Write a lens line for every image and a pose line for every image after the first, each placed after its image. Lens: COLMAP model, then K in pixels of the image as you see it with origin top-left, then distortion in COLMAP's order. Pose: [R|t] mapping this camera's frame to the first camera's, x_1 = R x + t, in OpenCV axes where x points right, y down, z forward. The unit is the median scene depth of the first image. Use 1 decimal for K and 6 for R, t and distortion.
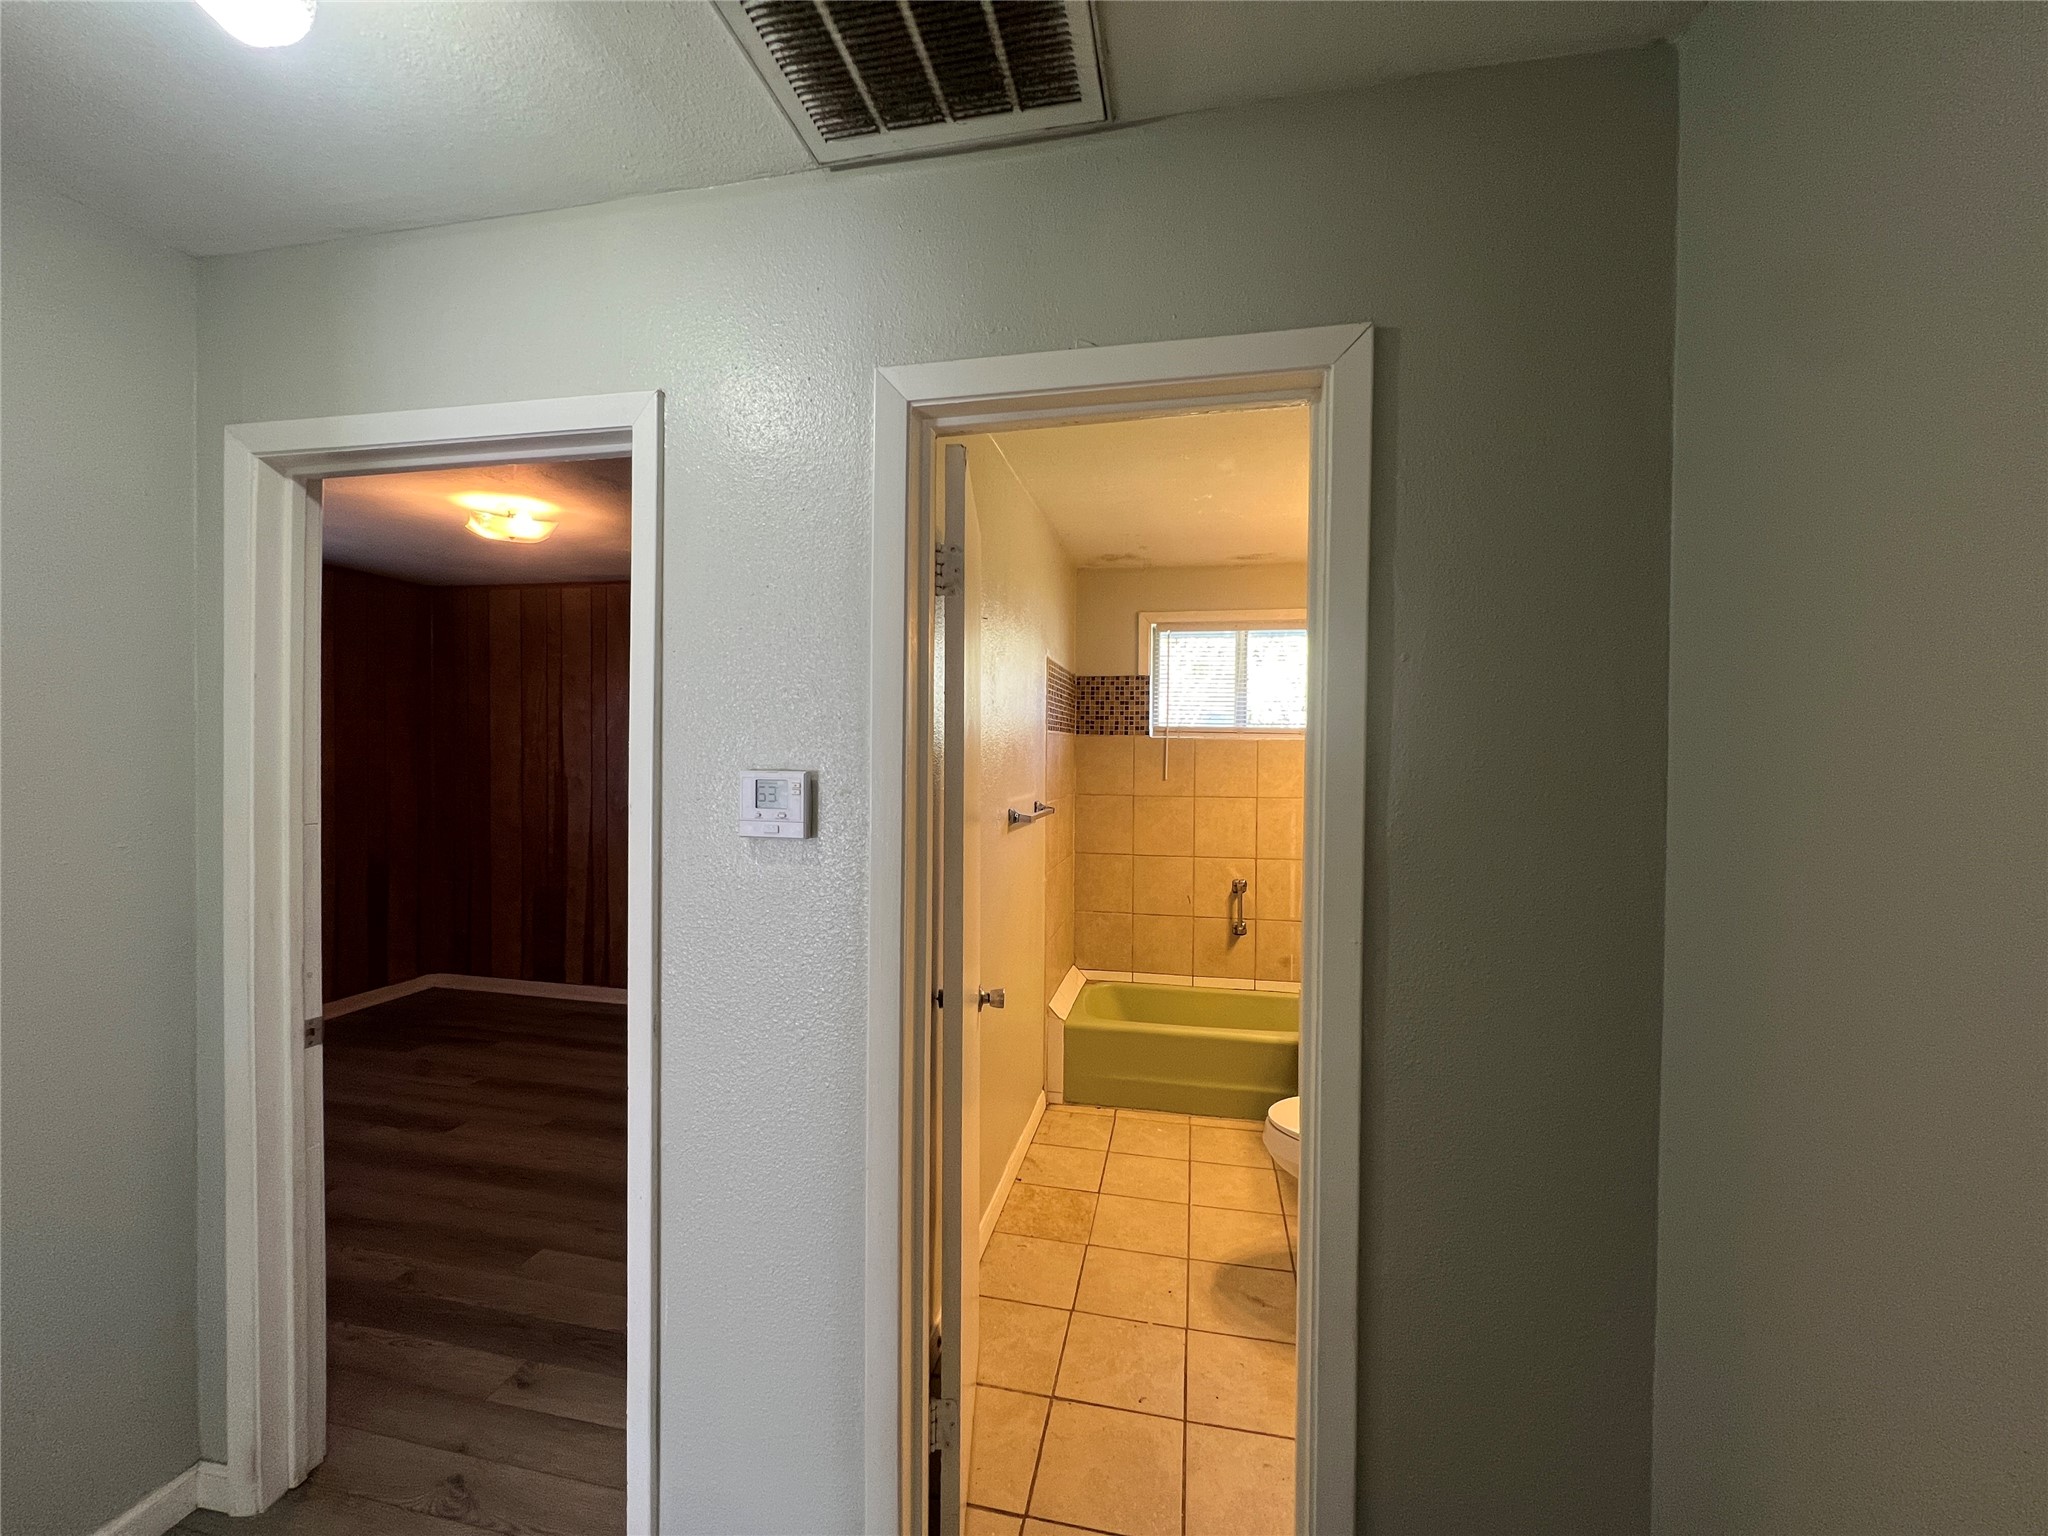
lens RADIAL K [[818.2, 0, 1031.7], [0, 818.2, 772.7], [0, 0, 1]] dist [-0.009231, 0.001598]
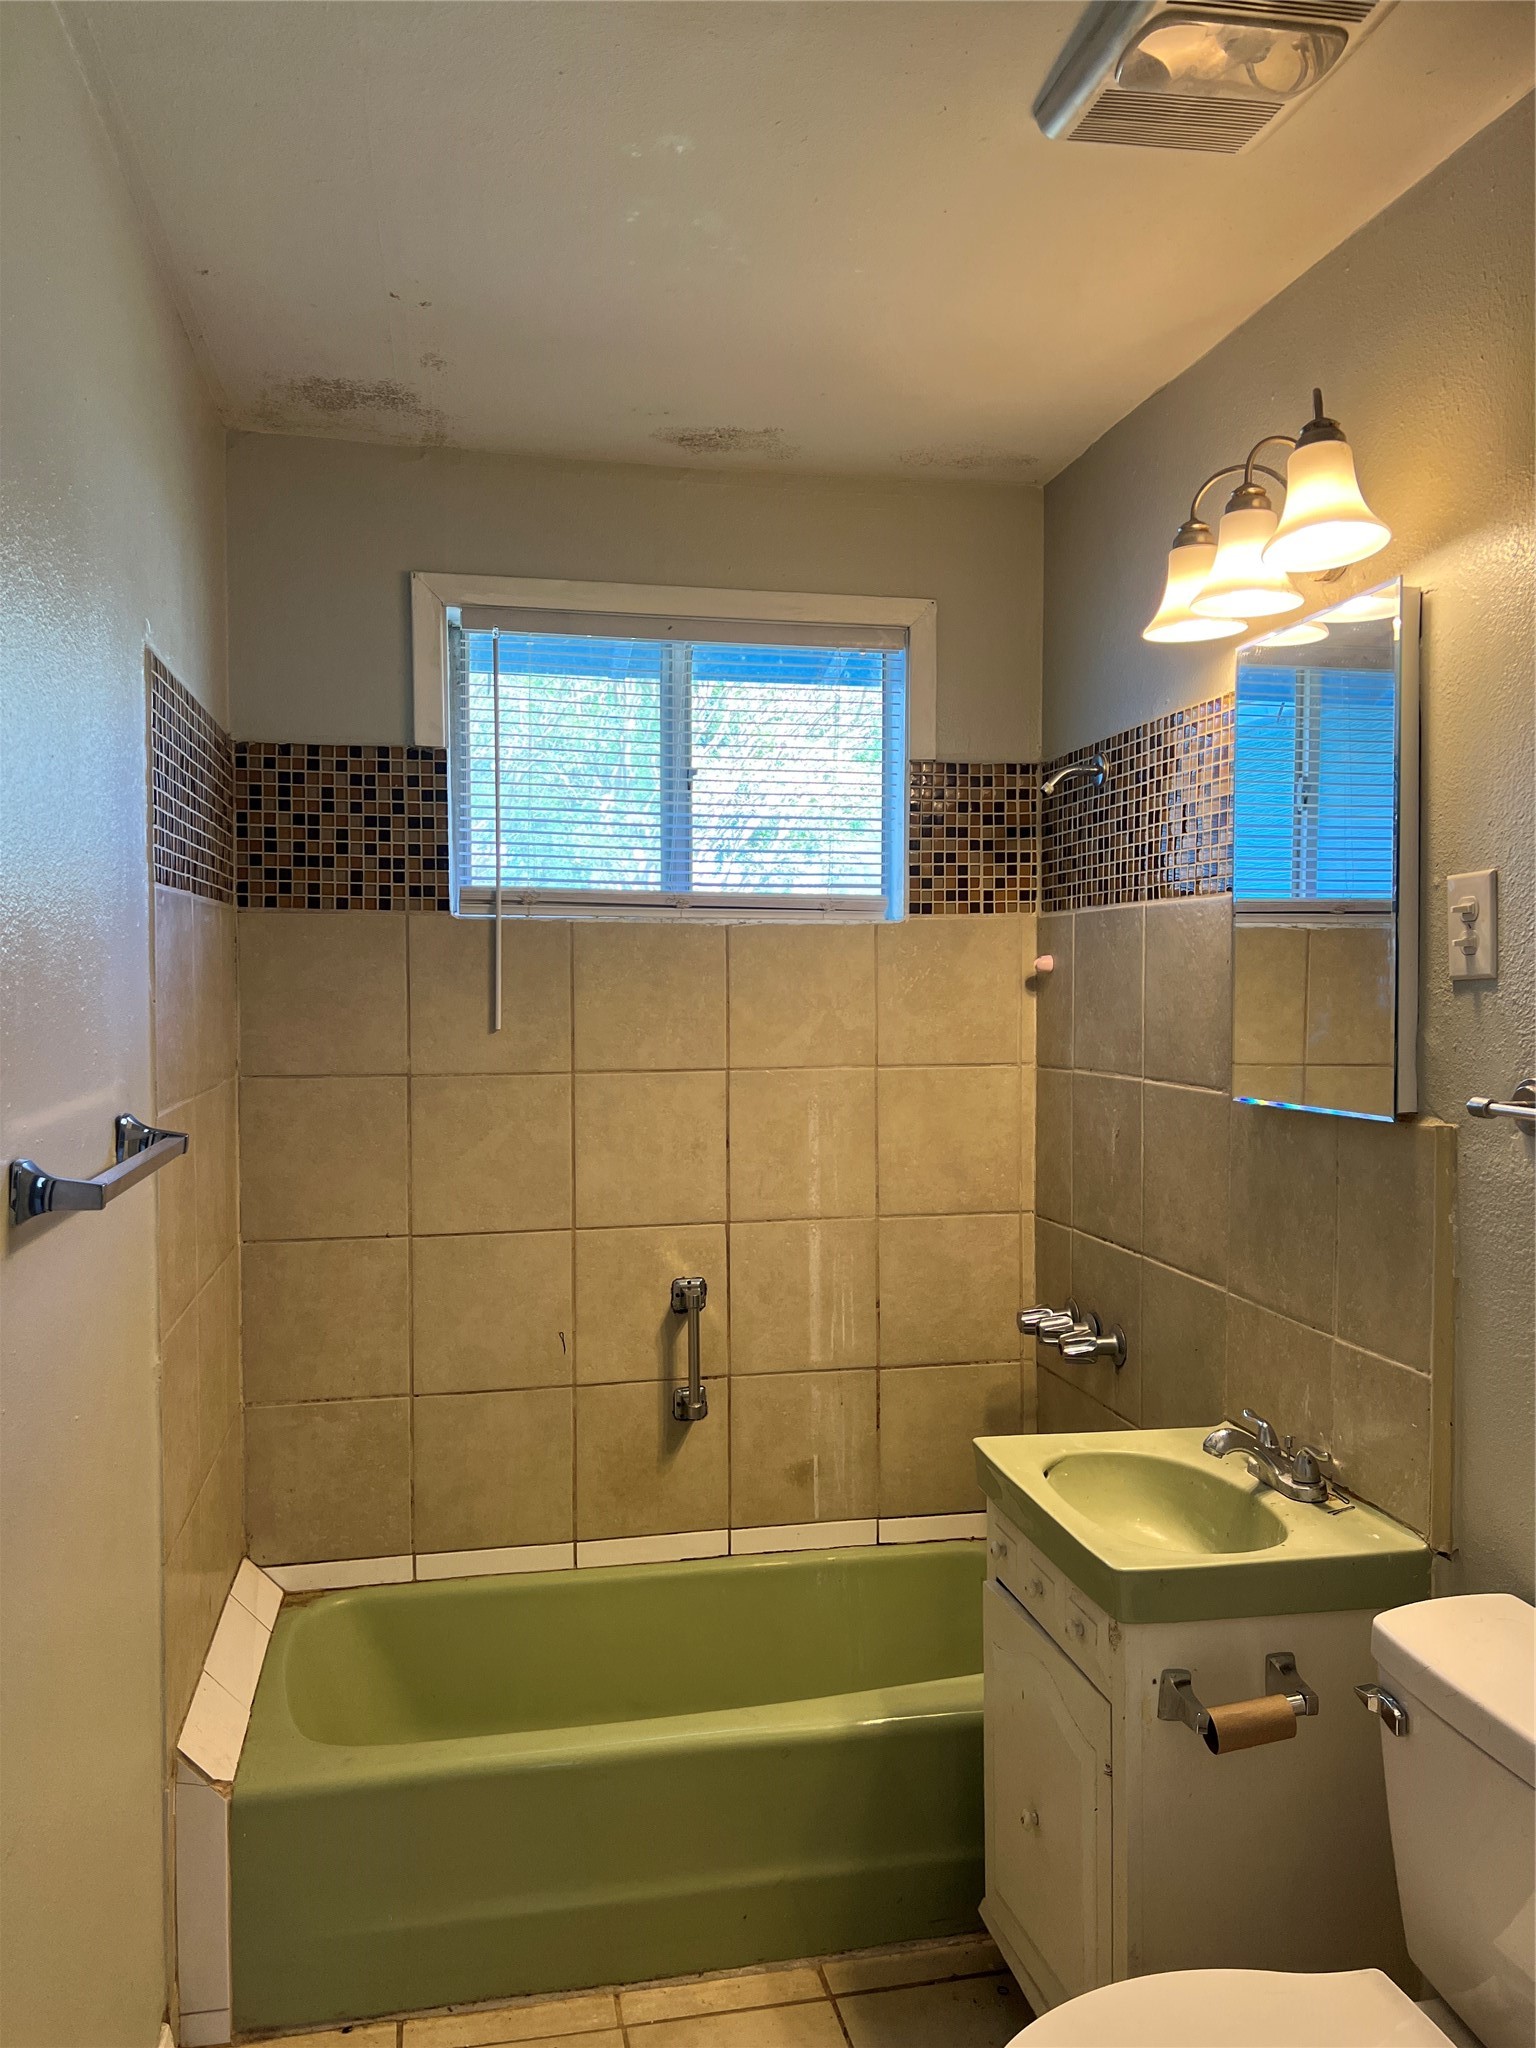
lens RADIAL K [[1539.7, 0, 767.6], [0, 1539.7, 1024.1], [0, 0, 1]] dist [0.062768, -0.068390]
pose [[0.919246, -0.025325, 0.392869, 0.000529], [0.021491, 0.999669, 0.014154, -0.001510], [-0.393097, -0.004568, 0.919486, 0.304384]]
